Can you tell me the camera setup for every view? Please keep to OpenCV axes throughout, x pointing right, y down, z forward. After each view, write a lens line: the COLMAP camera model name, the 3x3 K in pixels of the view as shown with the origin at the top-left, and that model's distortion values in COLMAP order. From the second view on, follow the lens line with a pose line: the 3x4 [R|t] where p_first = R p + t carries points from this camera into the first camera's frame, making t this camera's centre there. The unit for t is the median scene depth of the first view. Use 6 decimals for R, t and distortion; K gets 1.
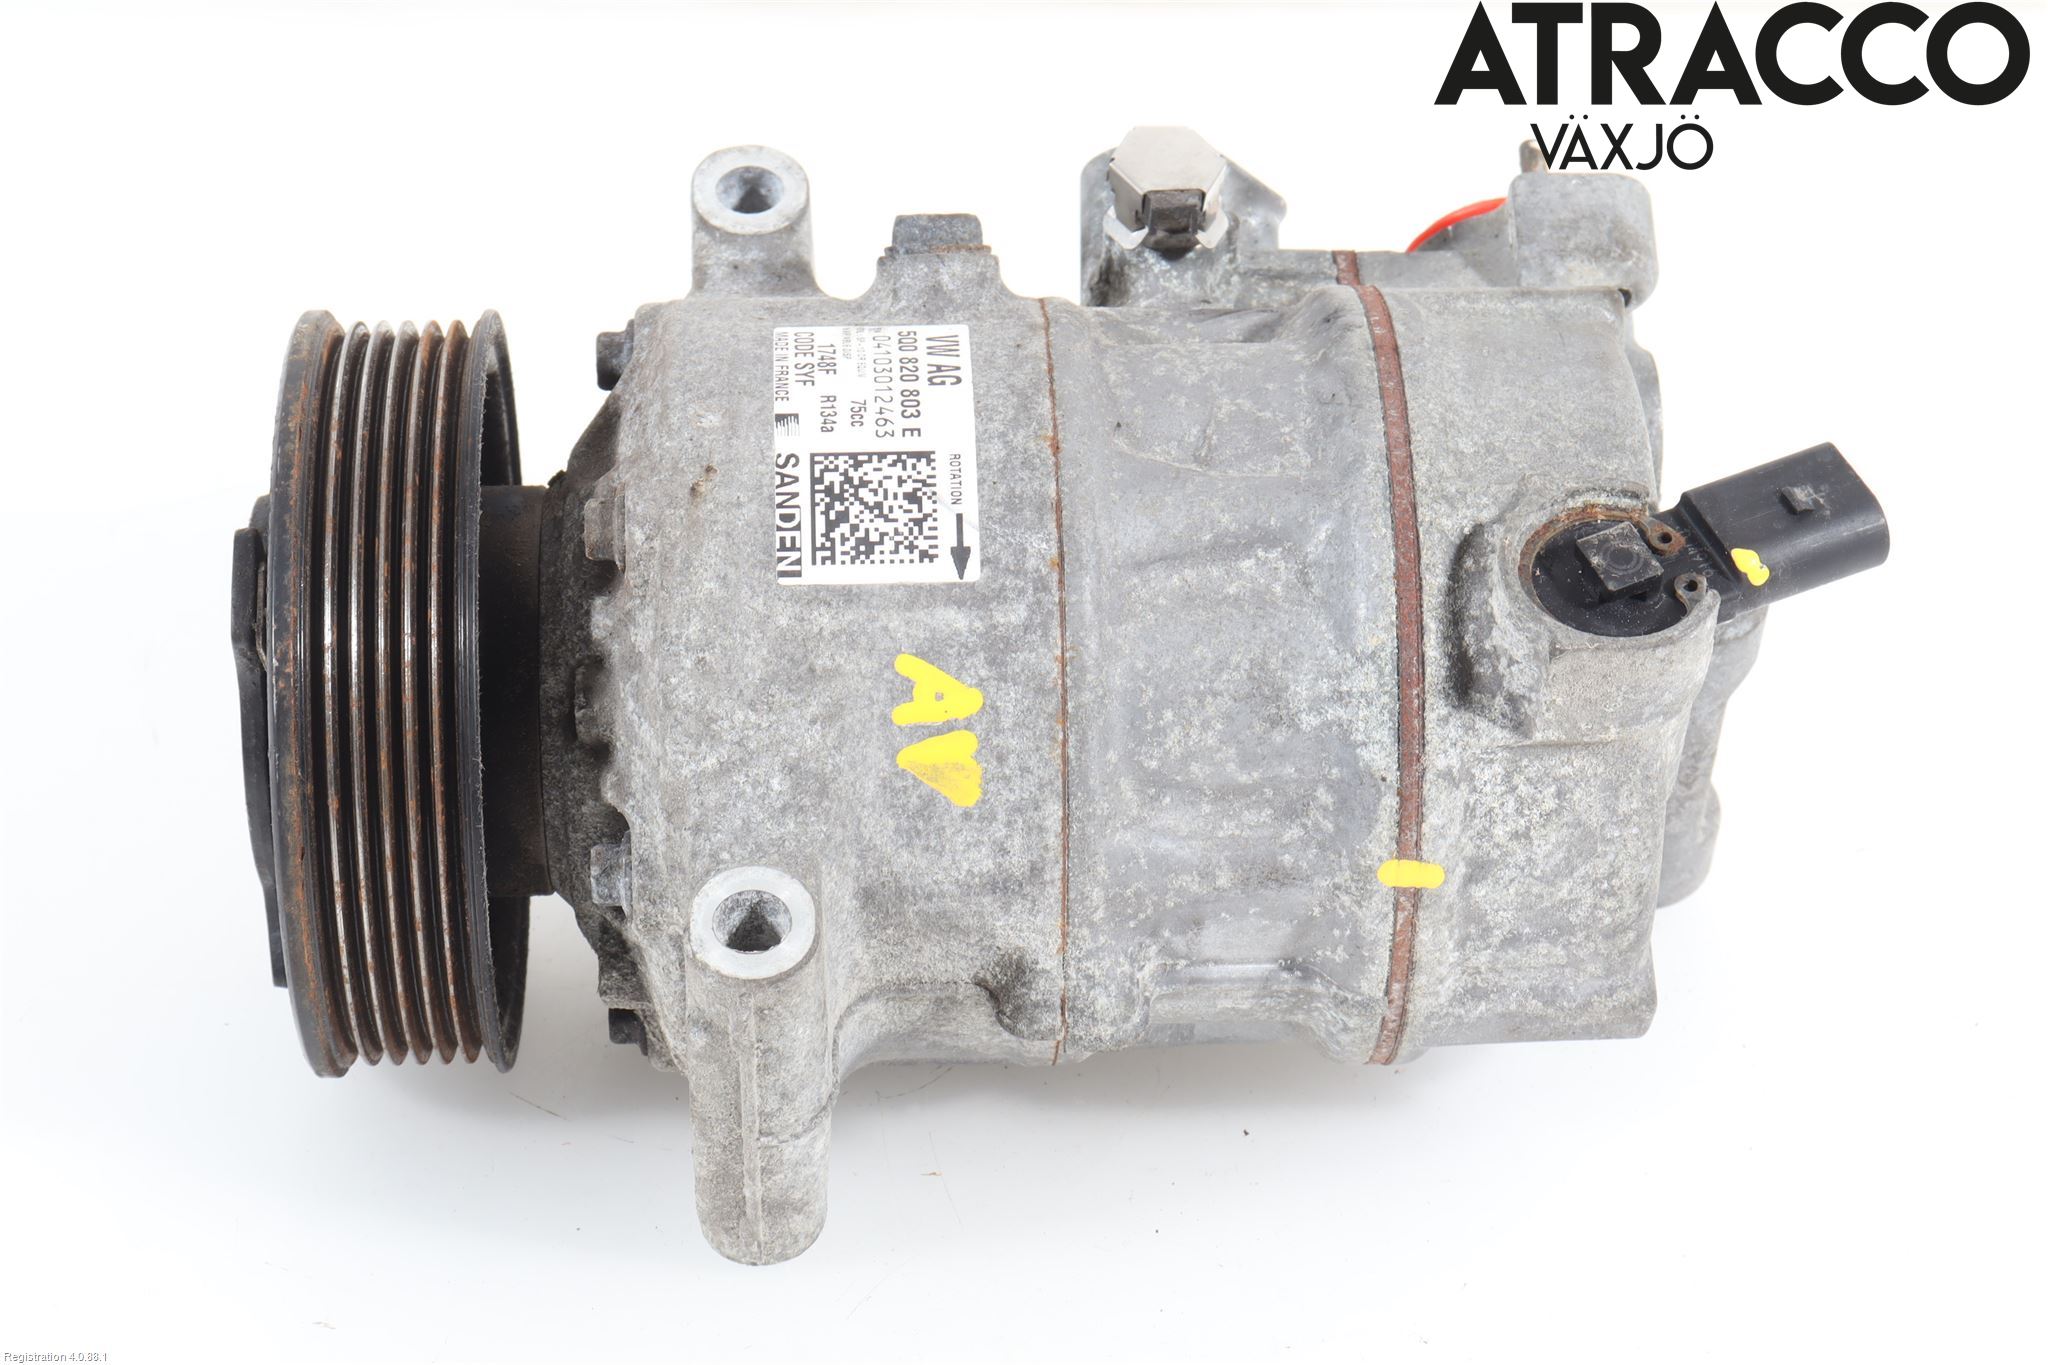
lens RADIAL K [[4636.5, 0, 1024.0], [0, 4636.5, 682.5], [0, 0, 1]] dist [0.069500, 0.031208]
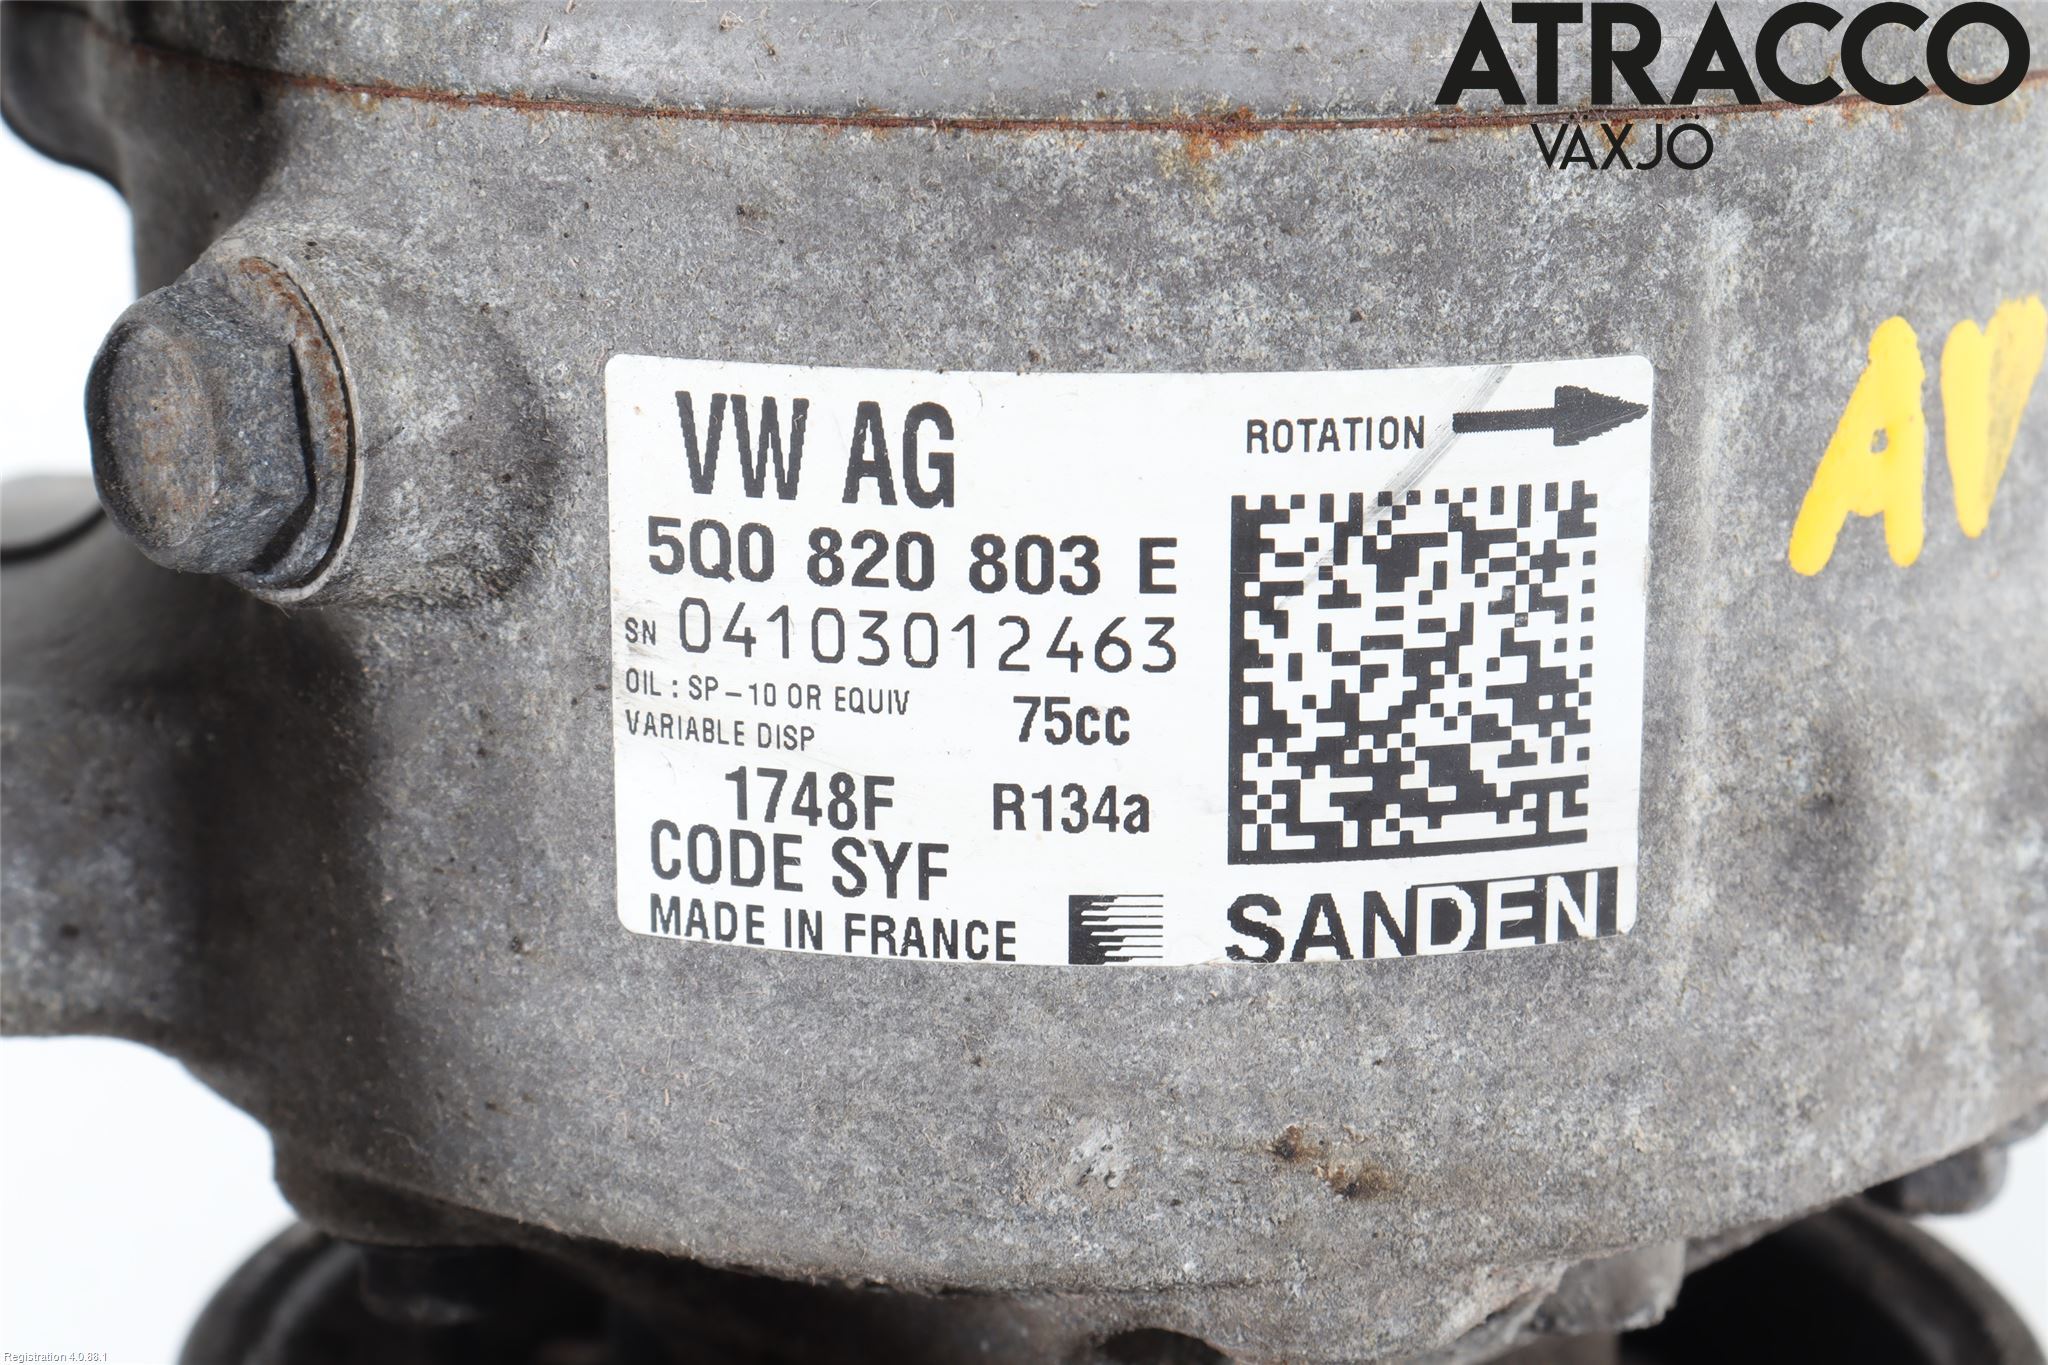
lens RADIAL K [[4360.8, 0, 1024.0], [0, 4360.8, 682.5], [0, 0, 1]] dist [0.073985, 0.224459]
pose [[0.042937, -0.963274, -0.265065, 0.049188], [0.779544, -0.133636, 0.611925, -0.252243], [-0.624874, -0.232904, 0.745176, 0.781632]]
